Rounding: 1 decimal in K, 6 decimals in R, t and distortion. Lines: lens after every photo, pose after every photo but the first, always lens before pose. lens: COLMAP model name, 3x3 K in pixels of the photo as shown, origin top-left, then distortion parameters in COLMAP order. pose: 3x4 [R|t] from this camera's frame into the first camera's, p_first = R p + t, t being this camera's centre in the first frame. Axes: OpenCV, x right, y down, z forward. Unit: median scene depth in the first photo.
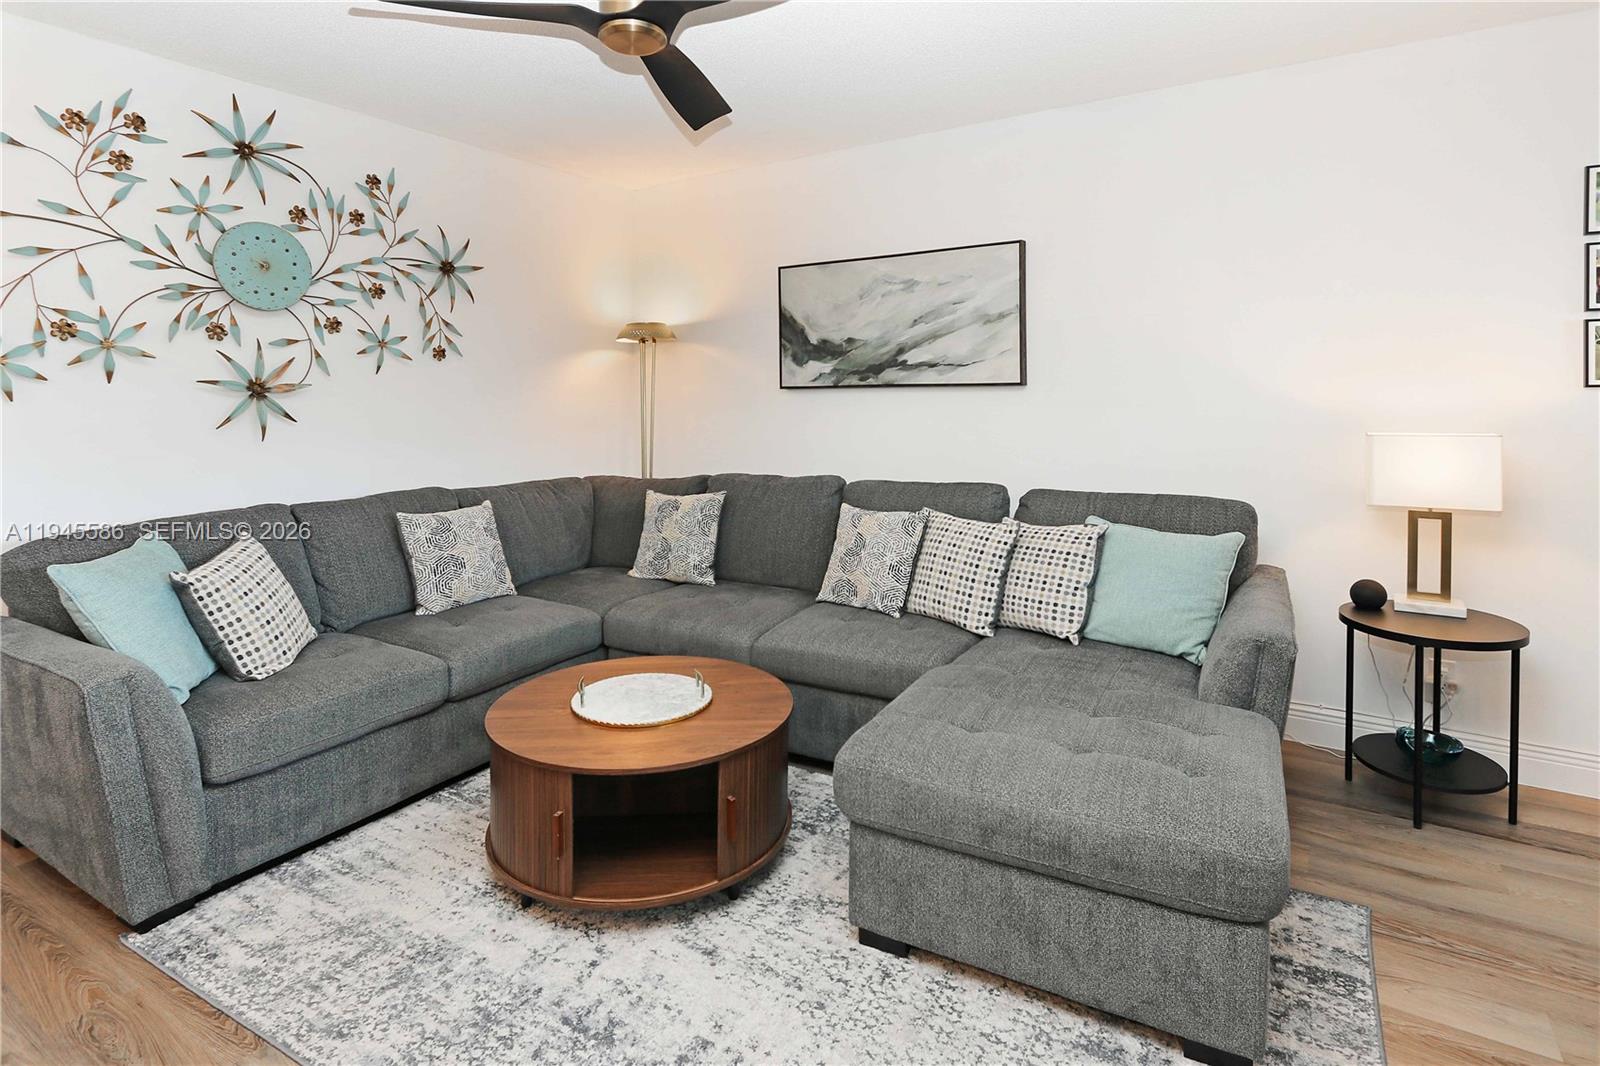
lens RADIAL K [[792.9, 0, 814.8], [0, 792.9, 401.4], [0, 0, 1]] dist [-0.011746, 0.001659]
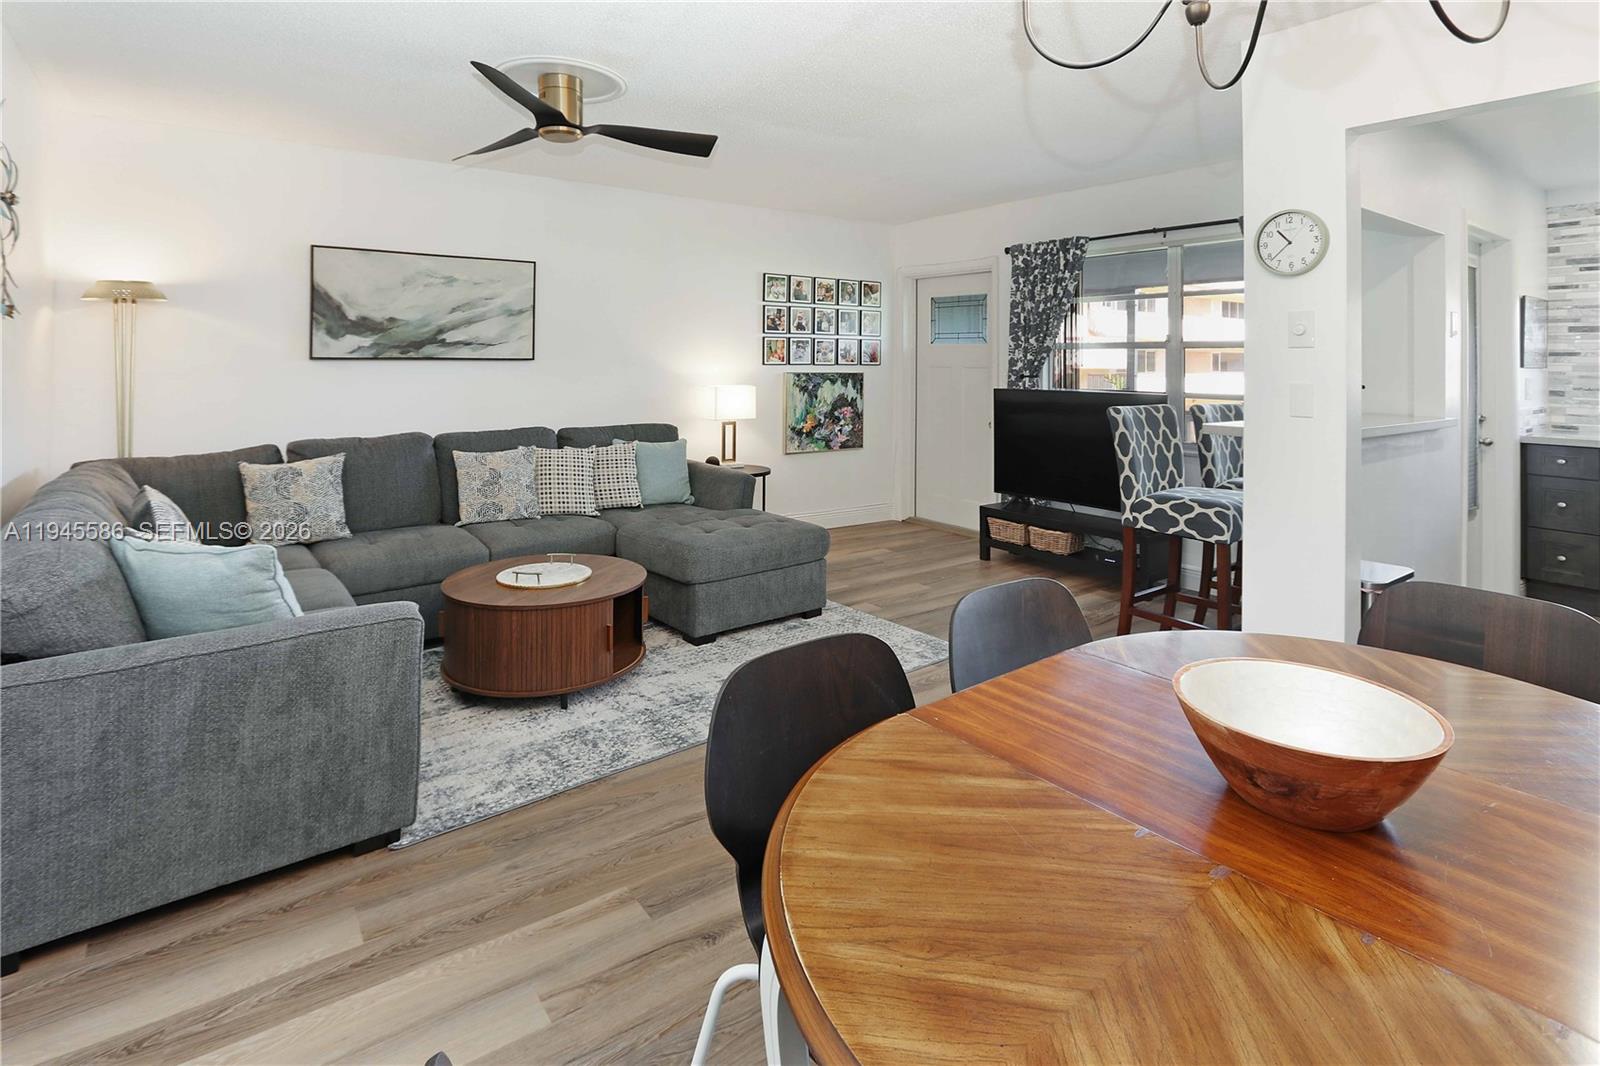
lens RADIAL K [[802.5, 0, 746.7], [0, 802.5, 375.9], [0, 0, 1]] dist [-0.001983, -0.000624]
pose [[0.409967, -0.008095, 0.912064, -1.020149], [-0.002801, 0.999945, 0.010134, -0.008372], [-0.912096, -0.006710, 0.409922, 0.035185]]
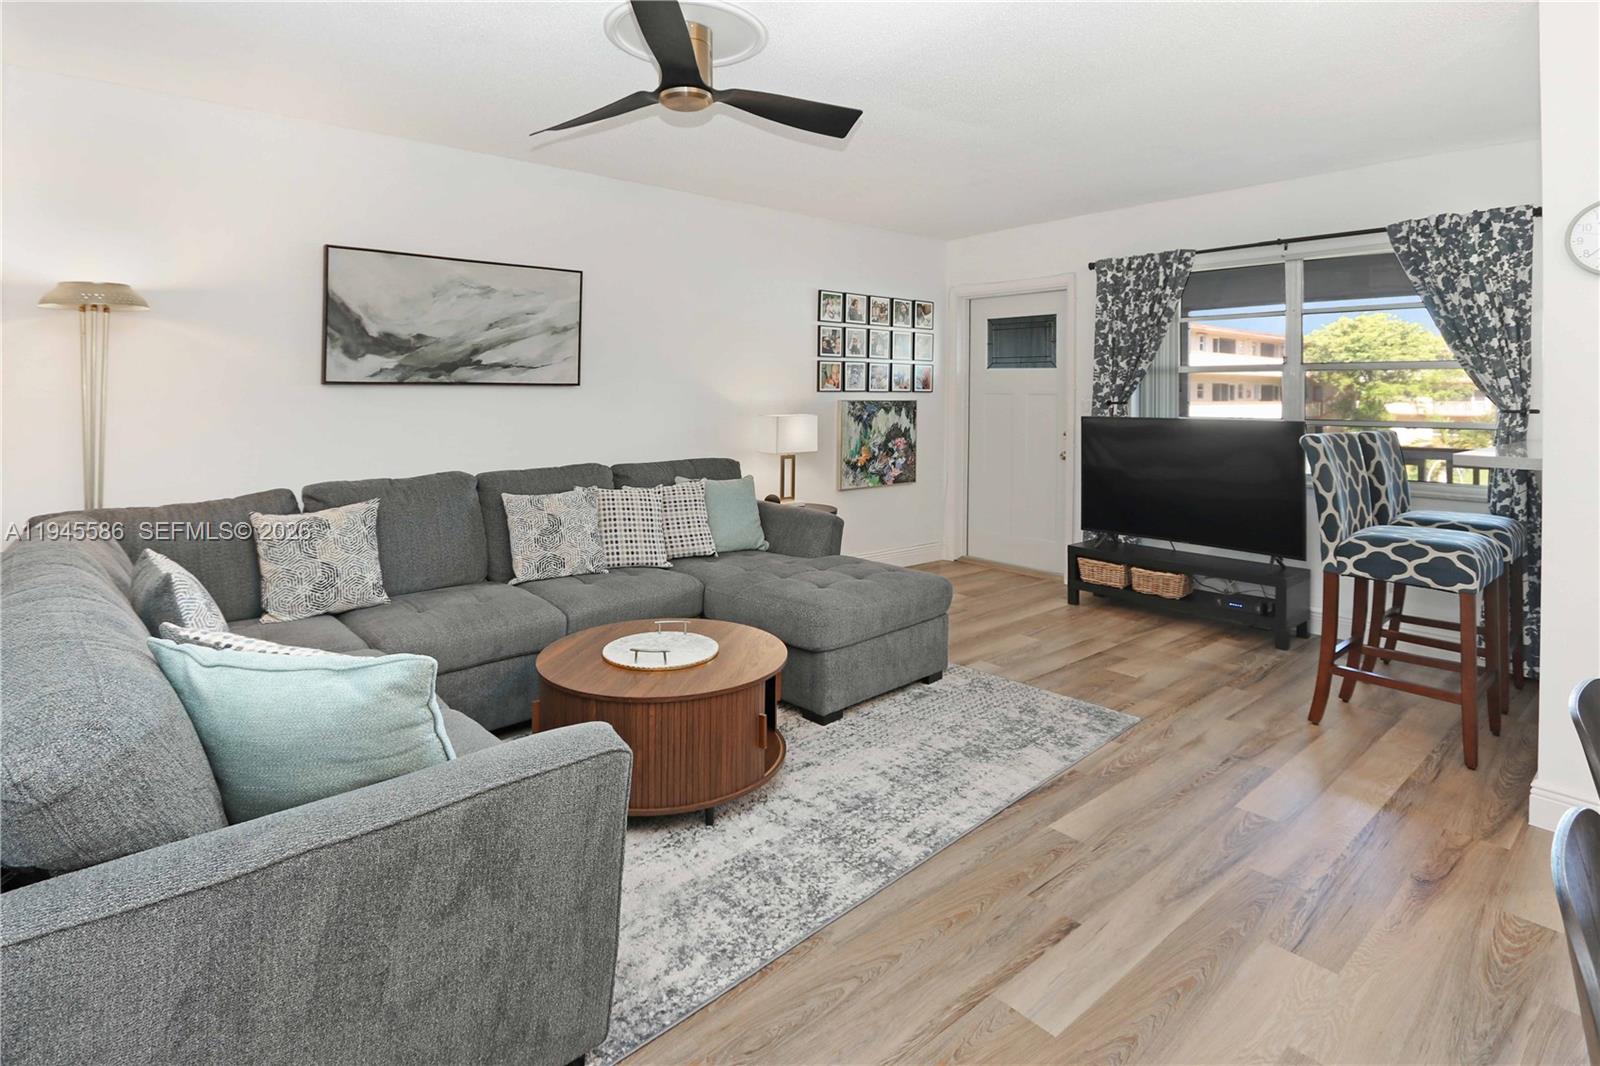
lens RADIAL K [[804.4, 0, 753.8], [0, 804.4, 405.5], [0, 0, 1]] dist [-0.004276, -0.000187]
pose [[0.339484, -0.006794, 0.940587, -0.928519], [0.000855, 0.999976, 0.006914, 0.002409], [-0.940612, -0.001543, 0.339481, 0.333980]]
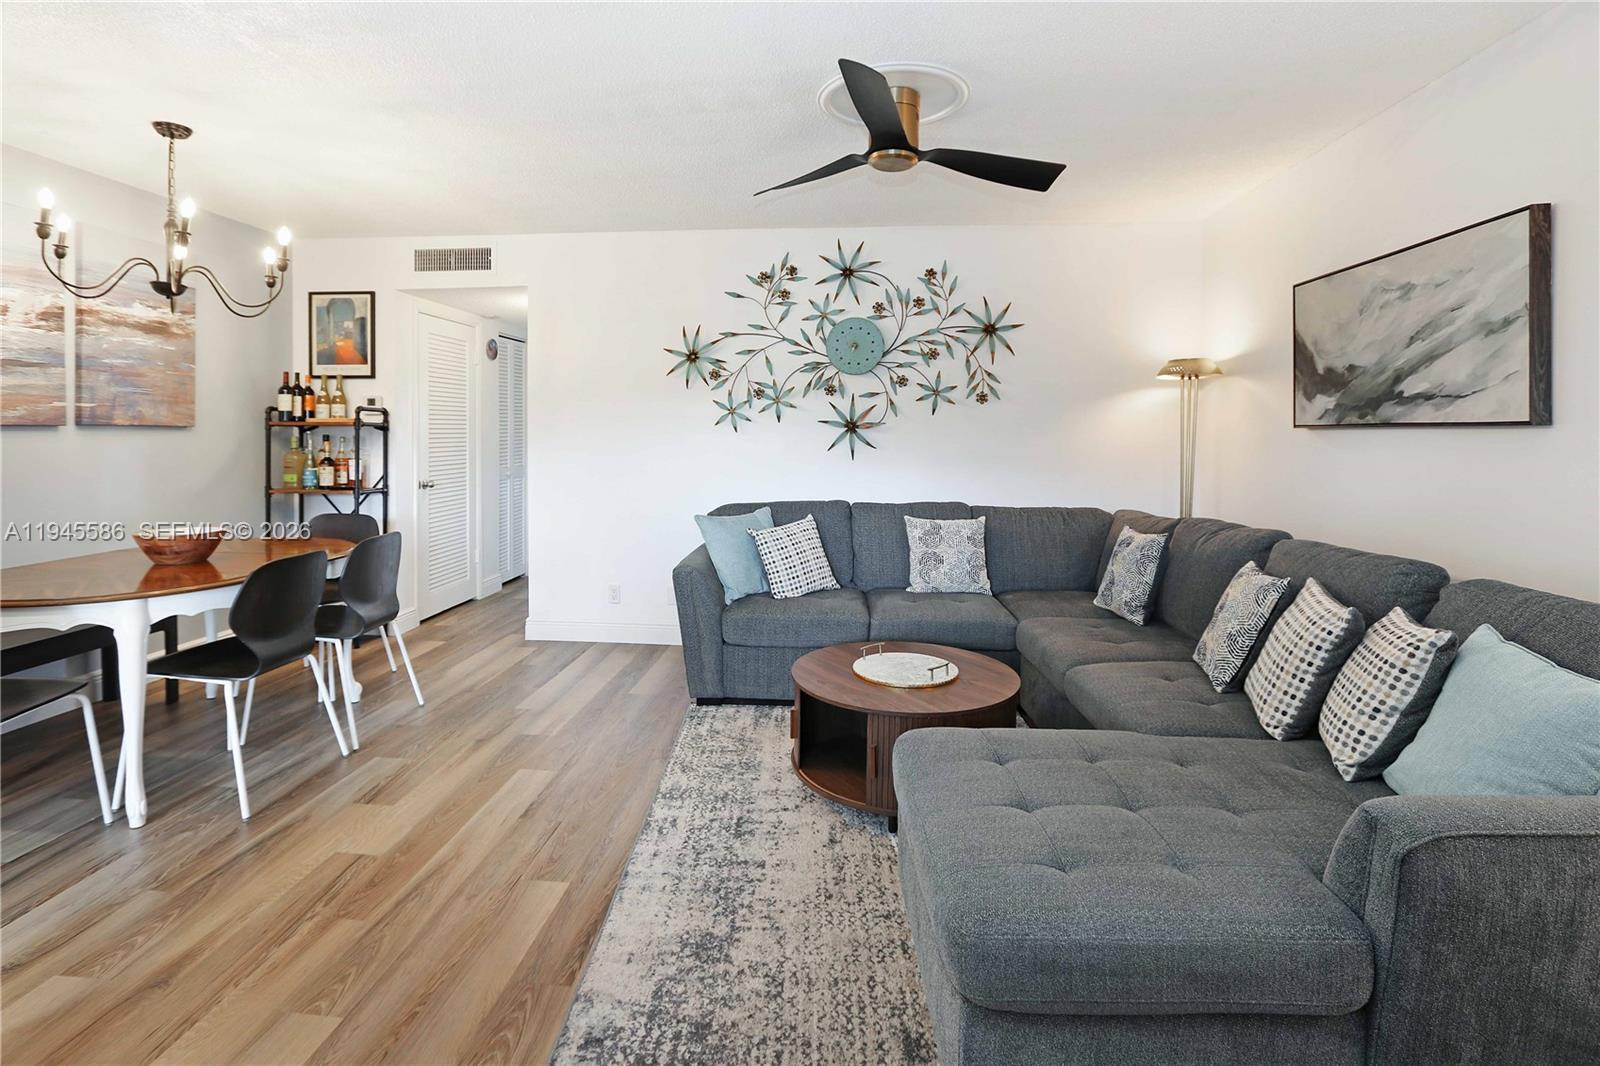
lens RADIAL K [[811.6, 0, 814.2], [0, 811.6, 438.0], [0, 0, 1]] dist [-0.011614, -0.000768]
pose [[0.474566, 0.017679, -0.880042, 0.620066], [-0.015791, 0.999808, 0.011569, -0.008924], [0.880078, 0.008406, 0.474754, 0.173355]]
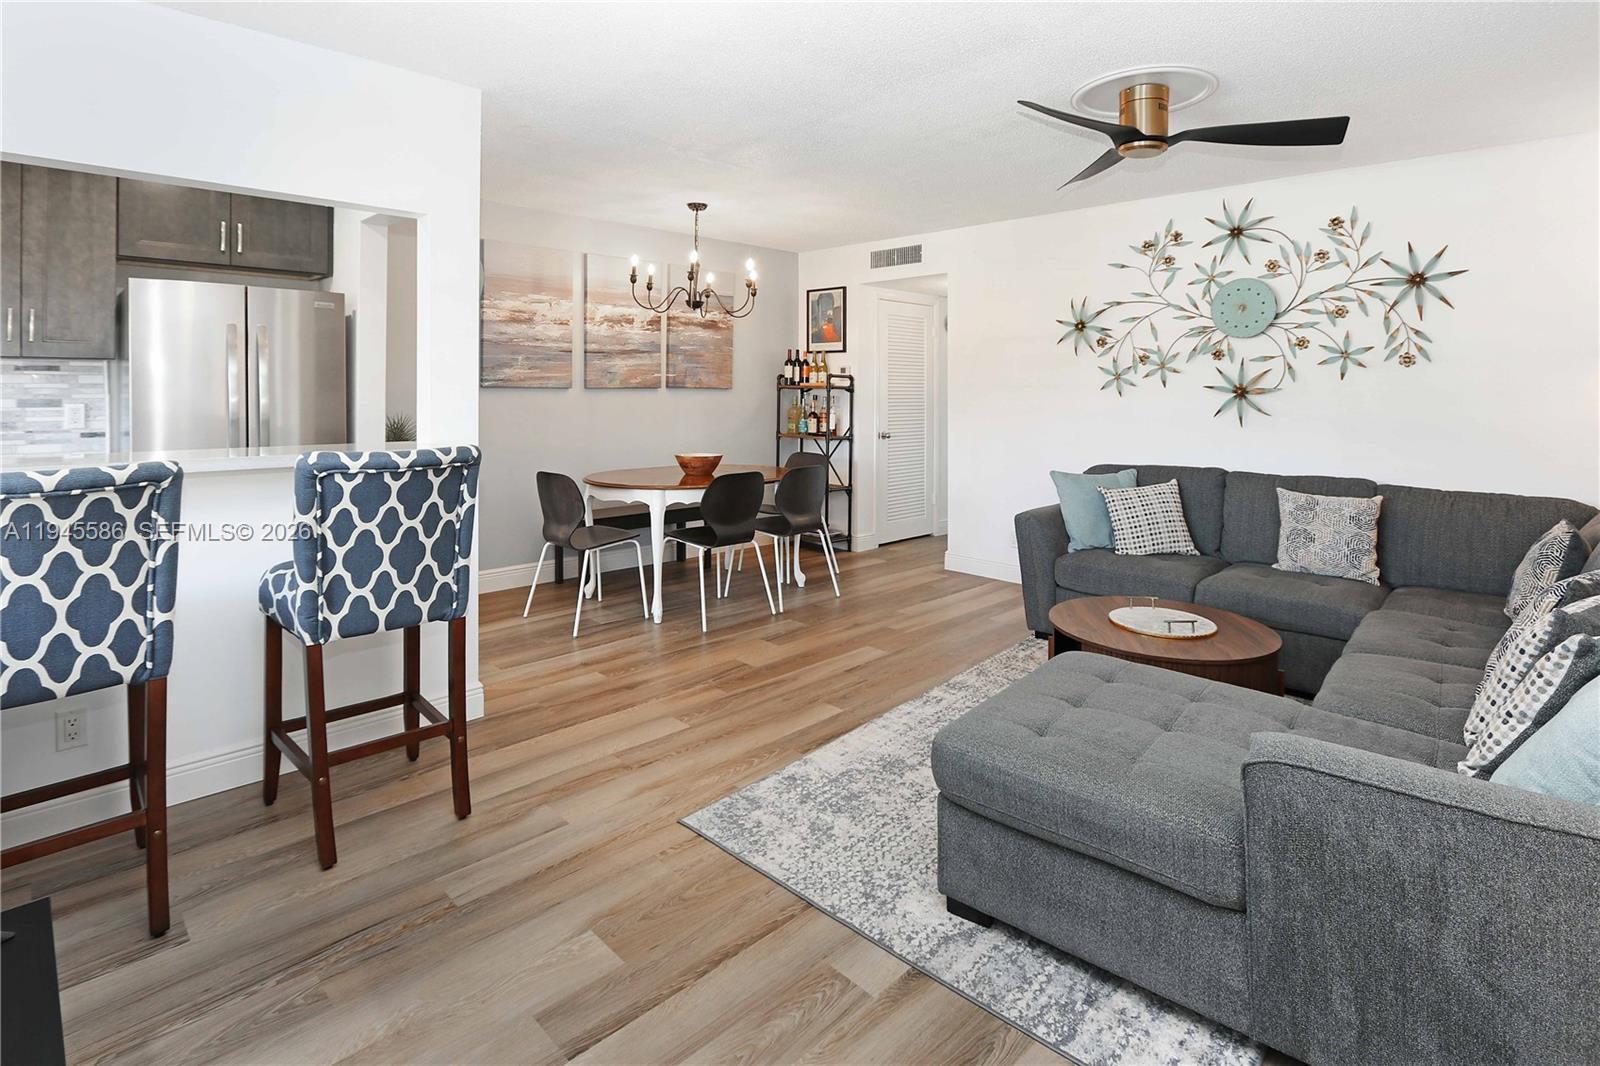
lens RADIAL K [[845.2, 0, 774.8], [0, 845.2, 371.2], [0, 0, 1]] dist [-0.012858, 0.000375]
pose [[-0.230065, -0.012725, -0.973092, 0.969856], [-0.018012, 0.999799, -0.008816, -0.022780], [0.973009, 0.015499, -0.230248, 0.487095]]
